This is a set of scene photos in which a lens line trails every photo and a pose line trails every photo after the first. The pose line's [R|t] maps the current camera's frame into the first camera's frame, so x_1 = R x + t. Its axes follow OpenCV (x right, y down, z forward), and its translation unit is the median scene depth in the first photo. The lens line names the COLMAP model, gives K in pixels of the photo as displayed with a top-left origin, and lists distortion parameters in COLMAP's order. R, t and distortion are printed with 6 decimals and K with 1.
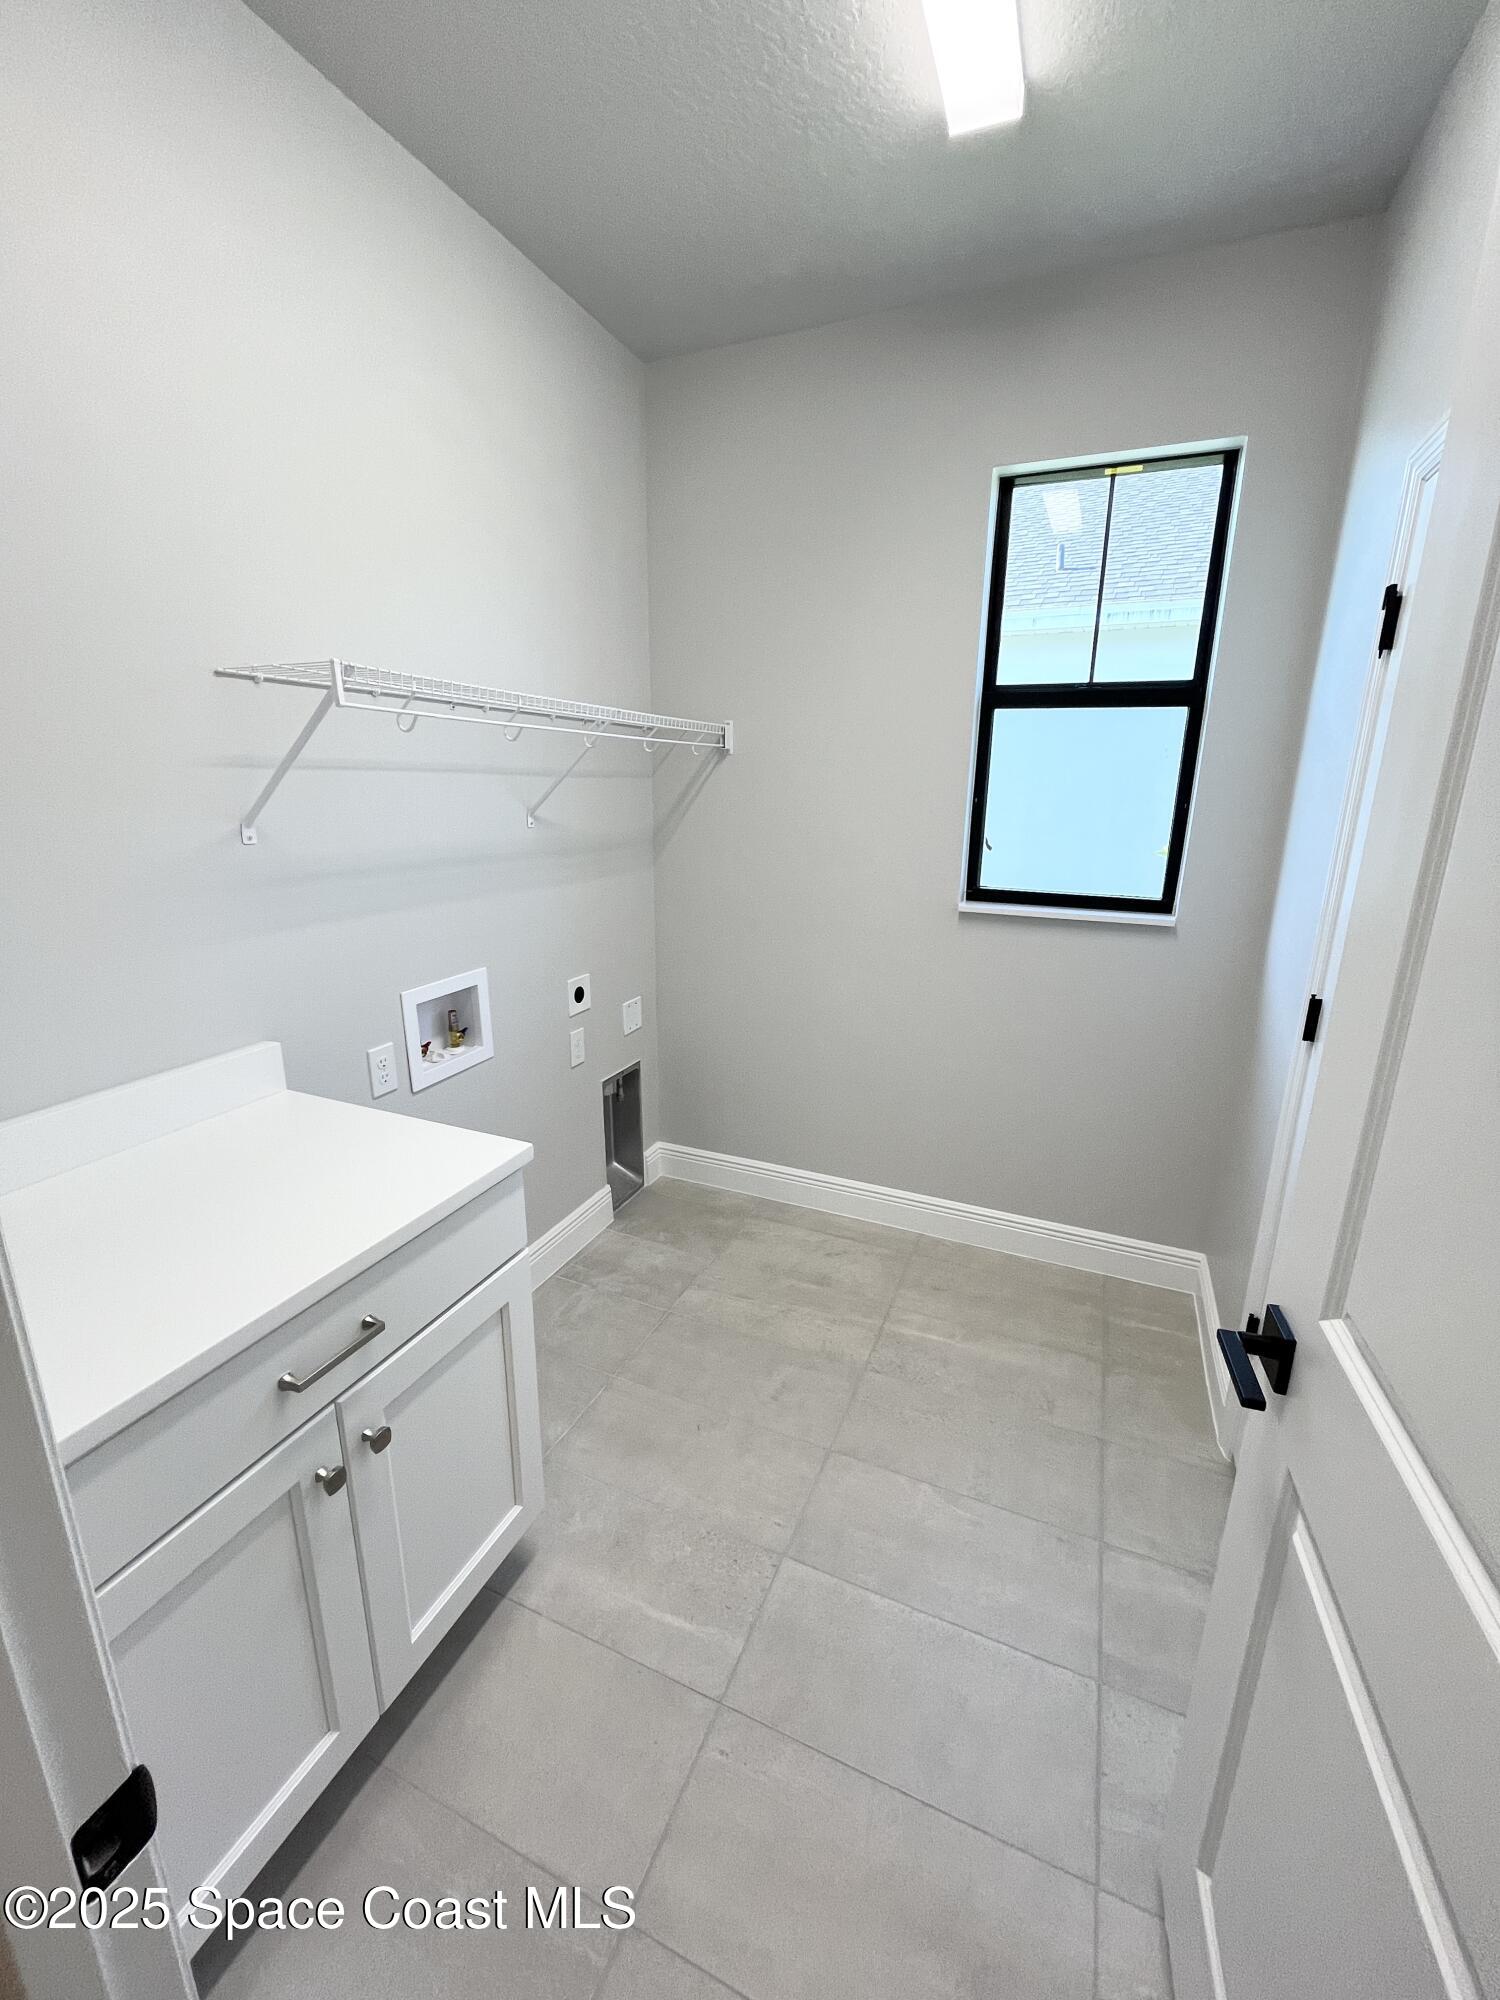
lens RADIAL K [[810.1, 0, 755.0], [0, 810.1, 996.8], [0, 0, 1]] dist [0.000566, 0.000251]
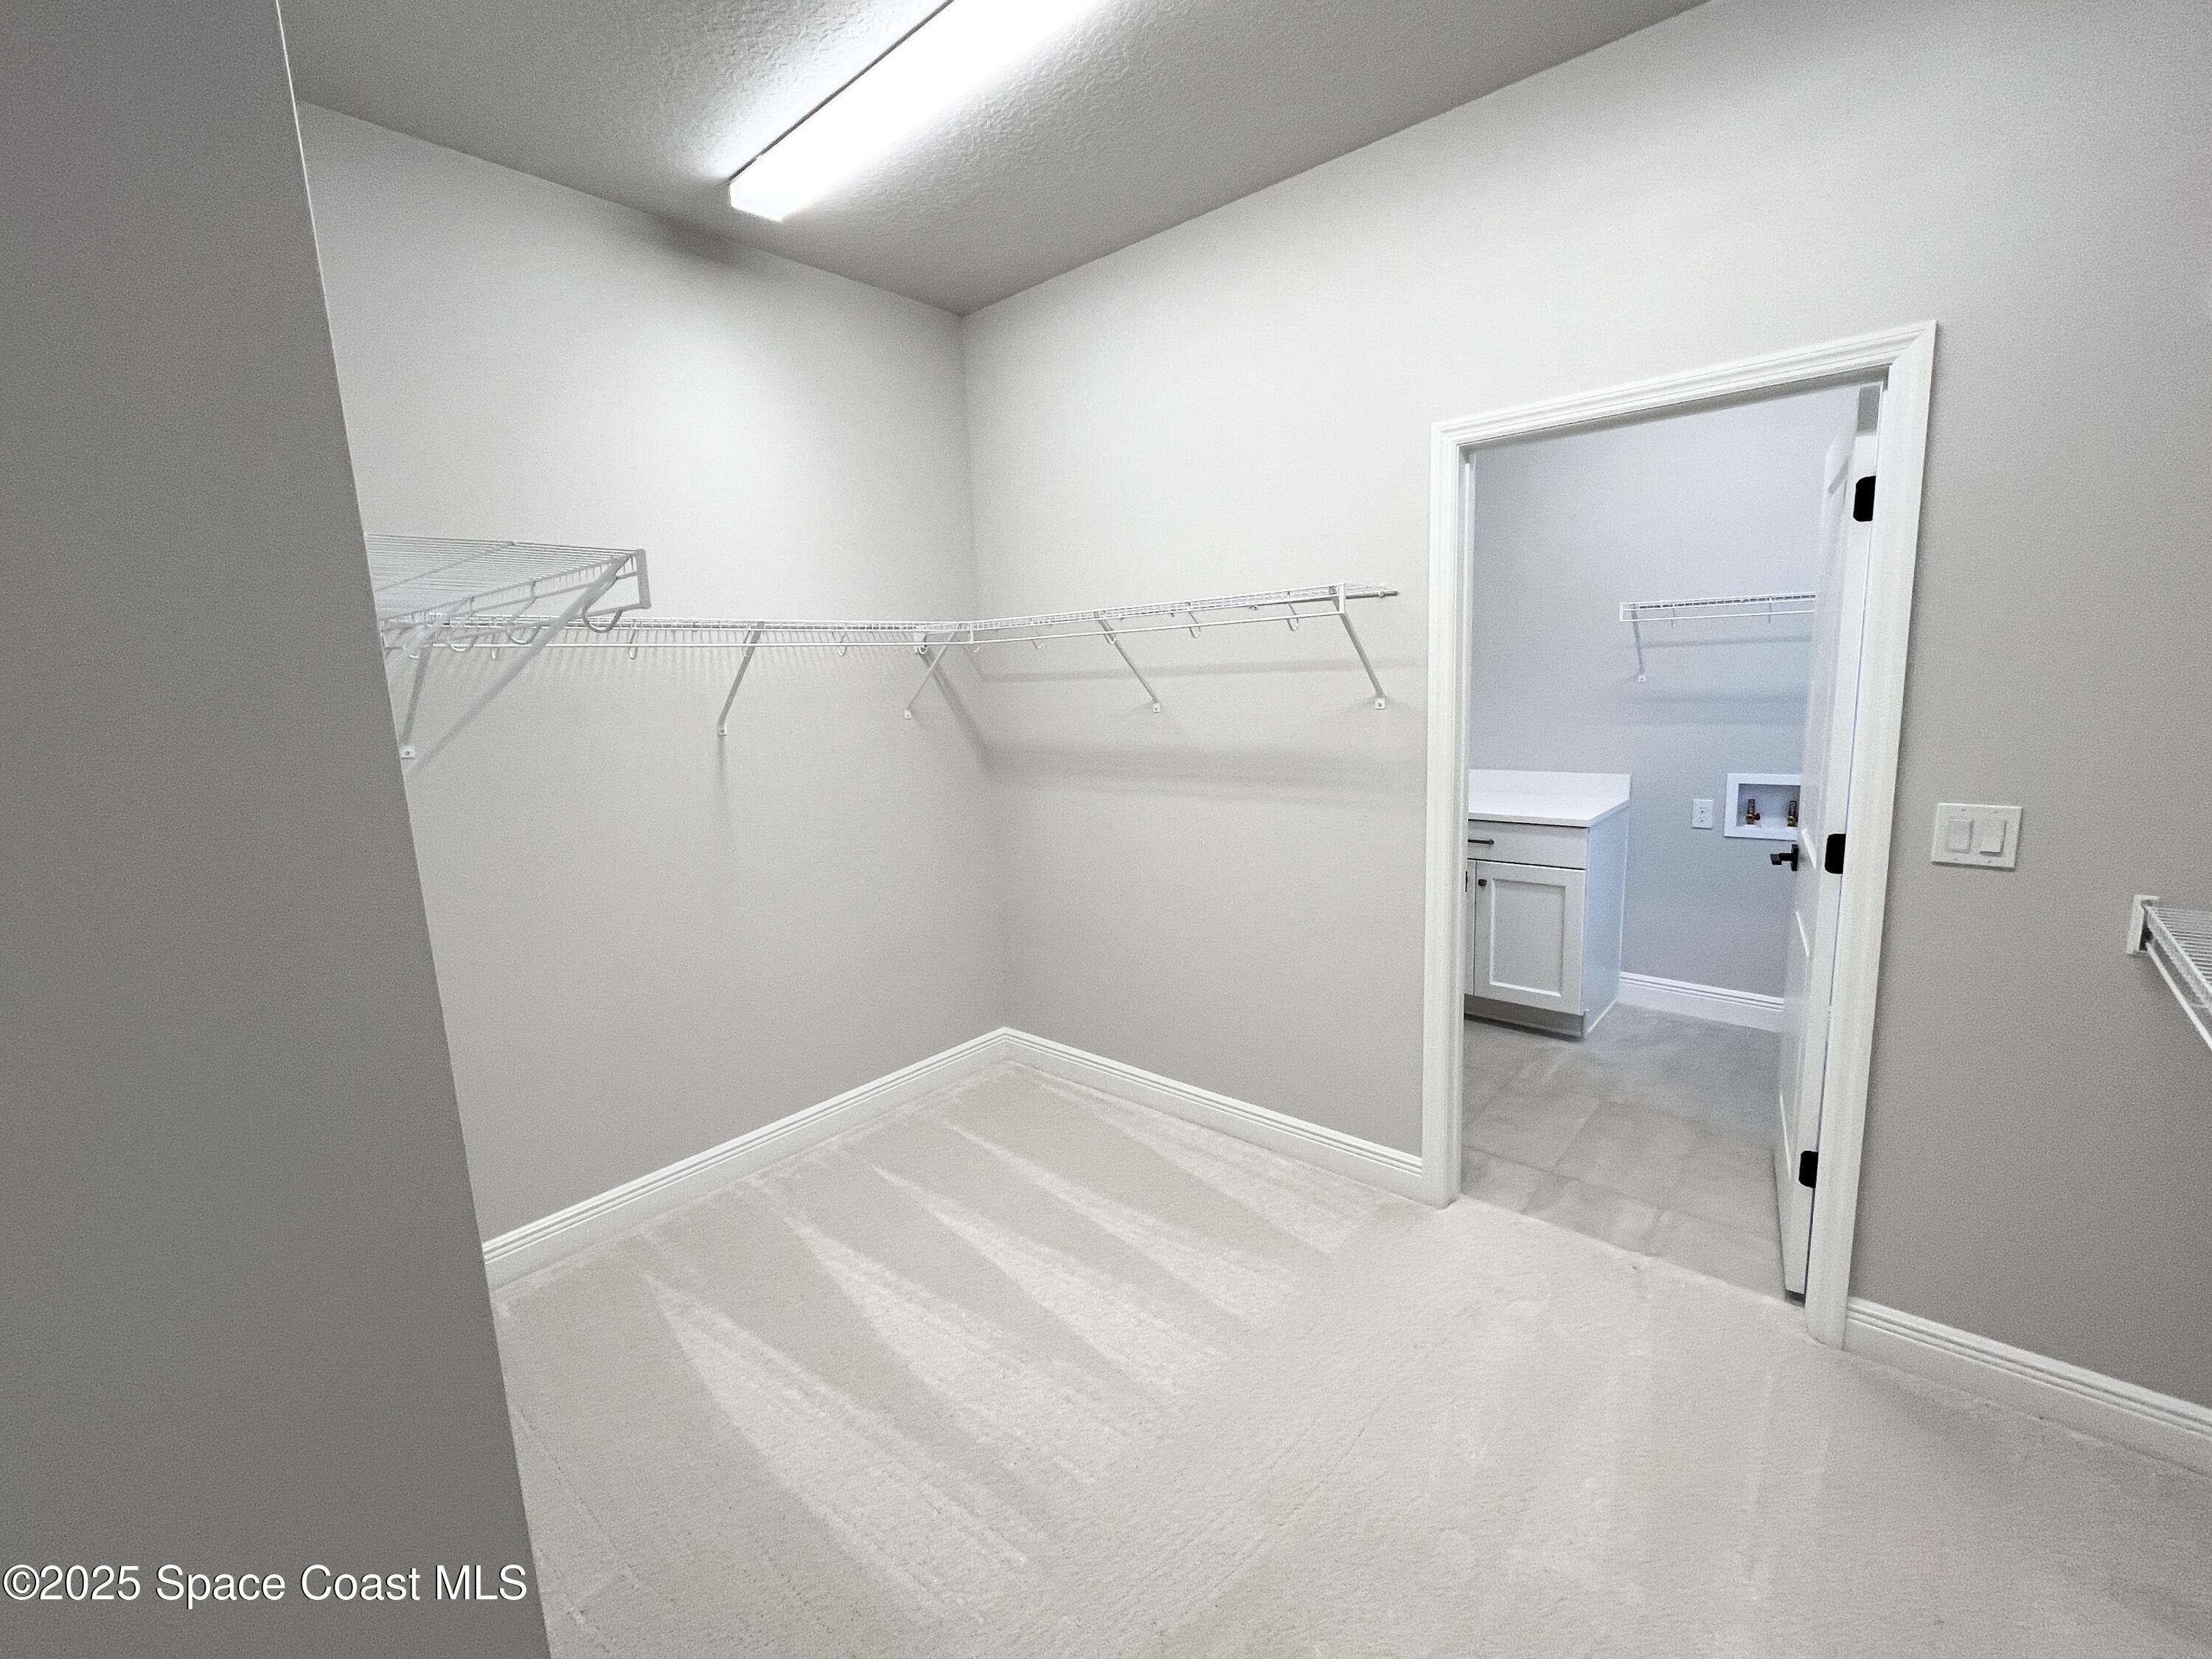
lens RADIAL K [[935.6, 0, 1106.0], [0, 935.6, 829.5], [0, 0, 1]] dist [0.000780, 0.000115]
pose [[-0.293003, 0.157293, -0.943084, 2.046421], [-0.212387, 0.951023, 0.224603, -0.065084], [0.932224, 0.266108, -0.245245, 0.350913]]
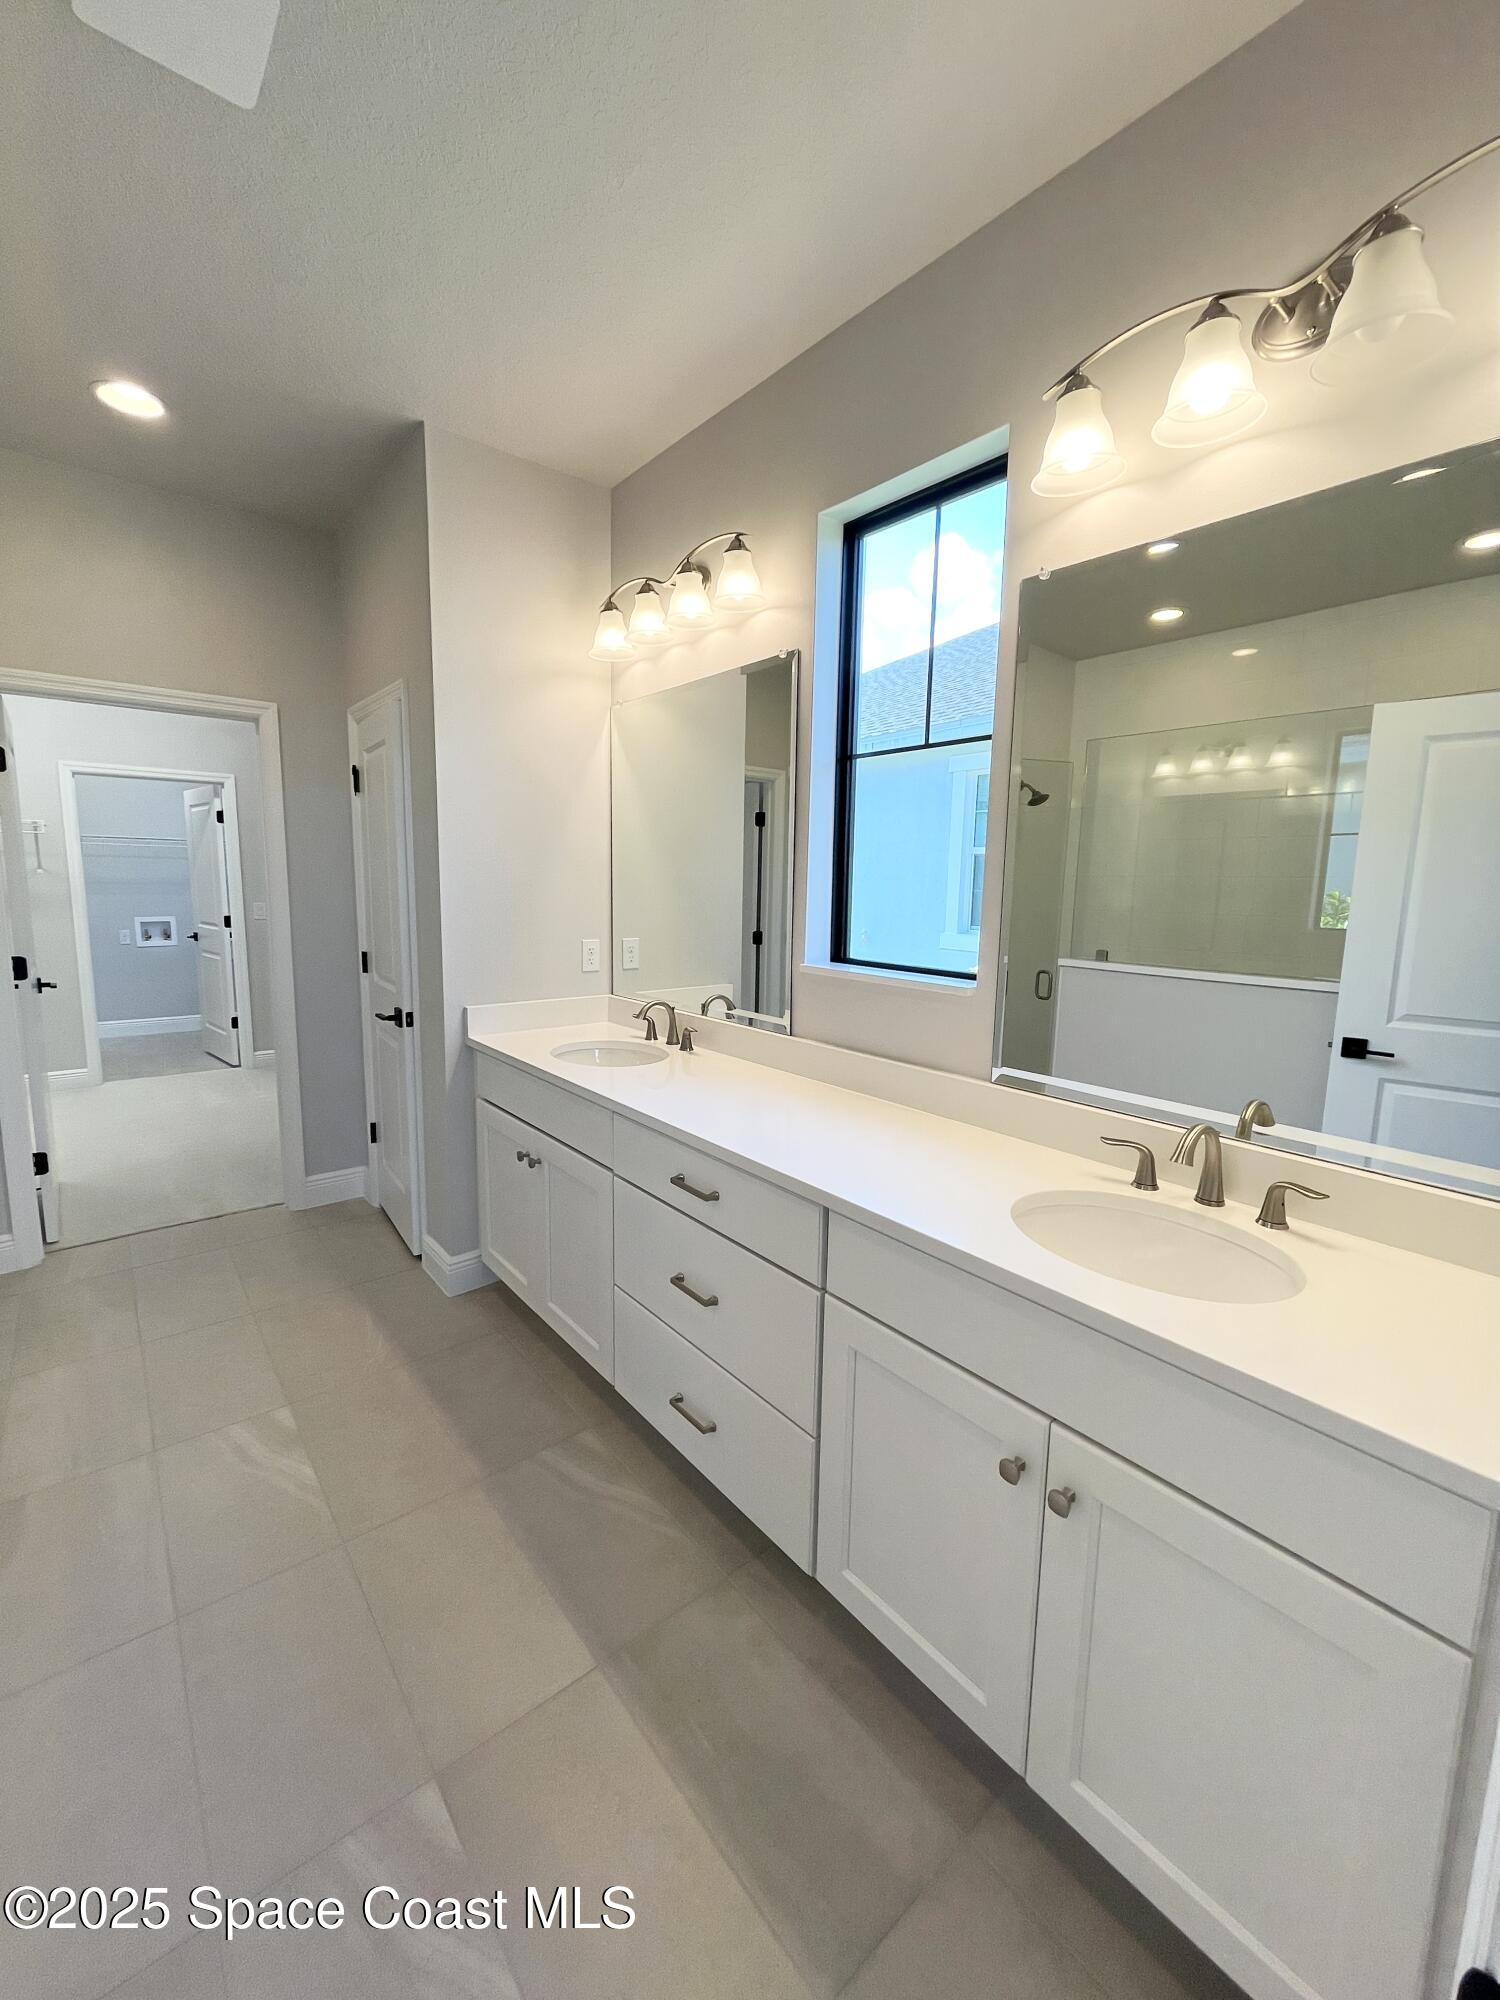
lens RADIAL K [[810.1, 0, 755.0], [0, 810.1, 996.8], [0, 0, 1]] dist [0.000566, 0.000251]
pose [[0.895851, 0.064047, -0.439714, 4.191843], [-0.119771, 0.987738, -0.100144, 0.429162], [0.427908, 0.142379, 0.892537, -1.136963]]
